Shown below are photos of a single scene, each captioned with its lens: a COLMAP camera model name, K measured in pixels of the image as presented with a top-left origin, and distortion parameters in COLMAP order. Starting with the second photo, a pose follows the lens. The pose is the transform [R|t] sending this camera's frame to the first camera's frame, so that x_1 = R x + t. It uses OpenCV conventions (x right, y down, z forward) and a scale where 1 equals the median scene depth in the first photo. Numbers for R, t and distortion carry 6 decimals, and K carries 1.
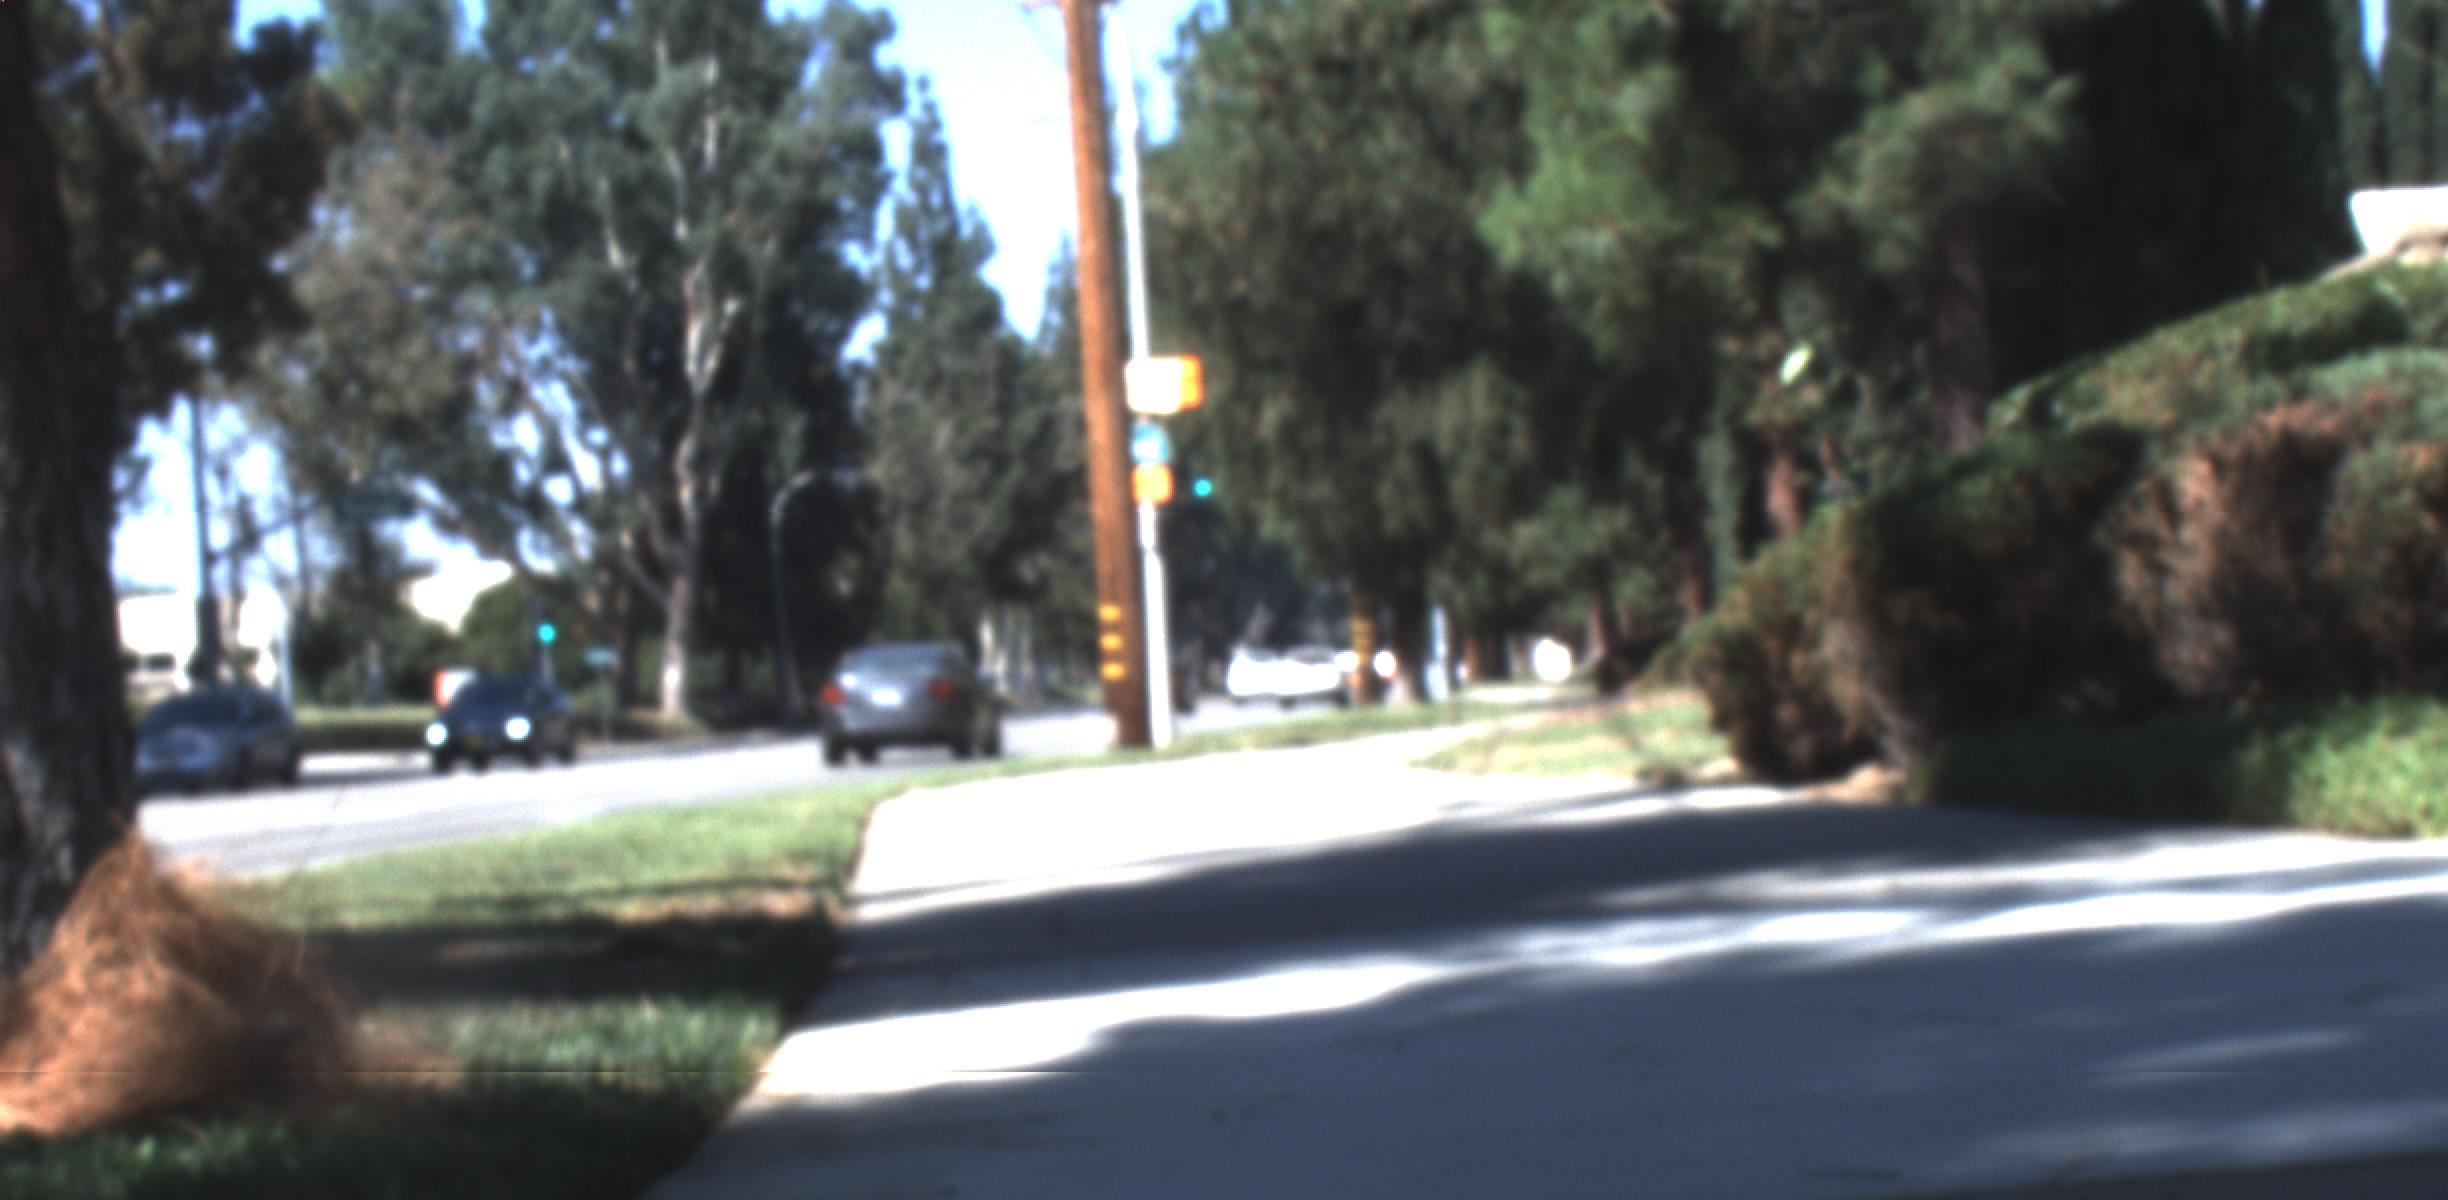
lens RADIAL K [[5722.7, 0, 1220.9], [0, 5722.7, 936.3], [0, 0, 1]] dist [0.006282, 0.490333]
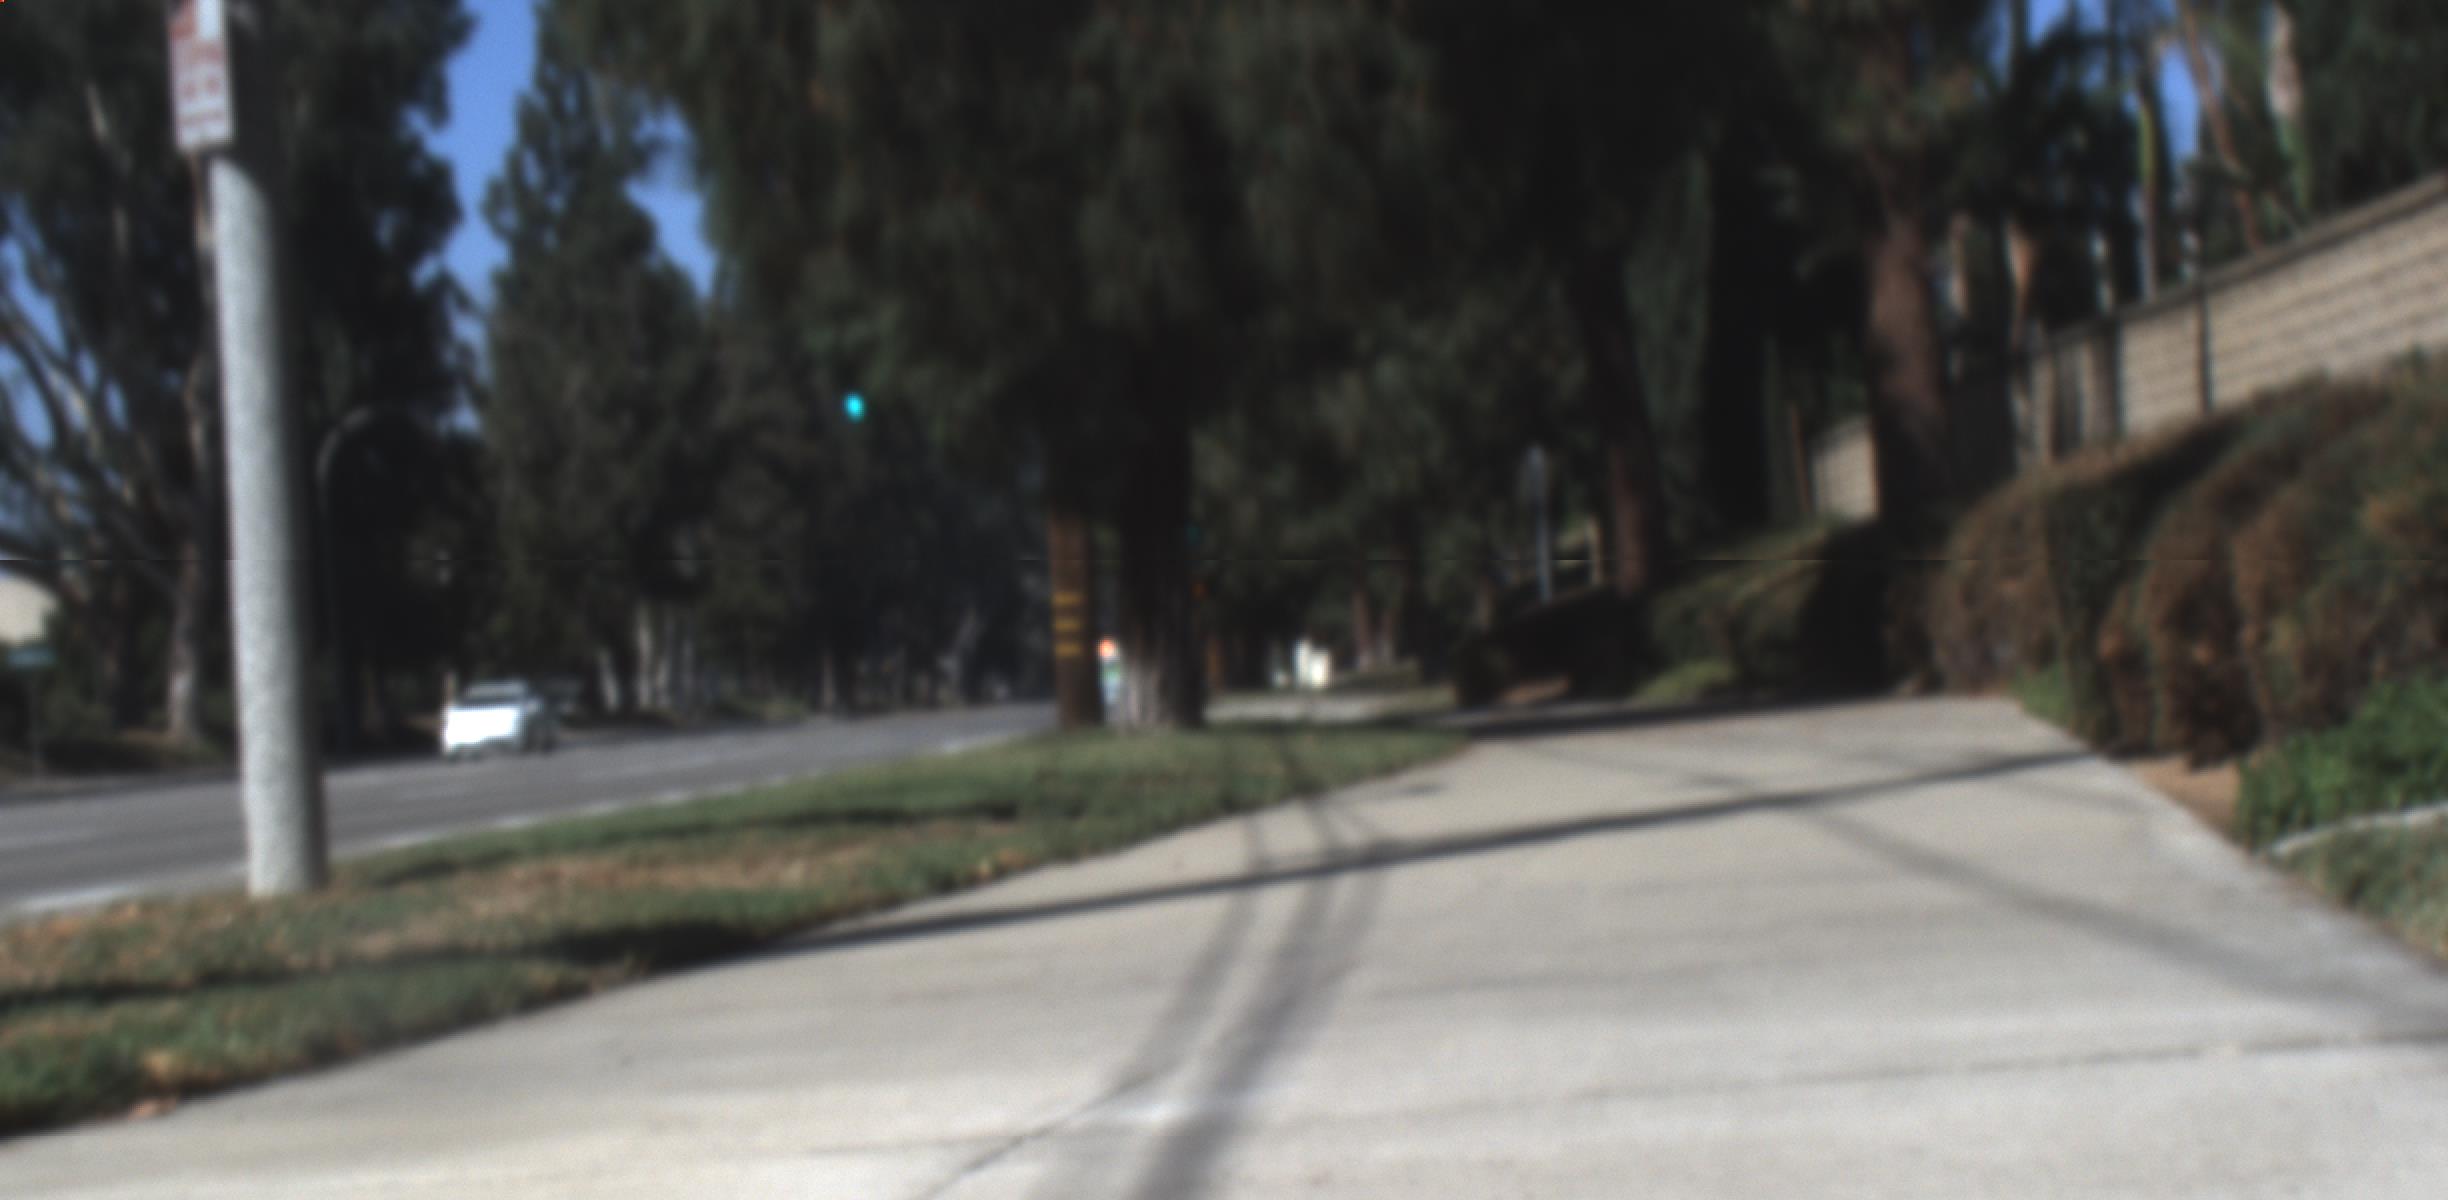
lens RADIAL K [[5773.4, 0, 1226.5], [0, 5773.4, 601.0], [0, 0, 1]] dist [0.023326, 0.427089]
pose [[0.998825, -0.001596, 0.048426, 0.006933], [0.004432, 0.998278, -0.058499, -0.009579], [-0.048249, 0.058645, 0.997112, 0.230849]]
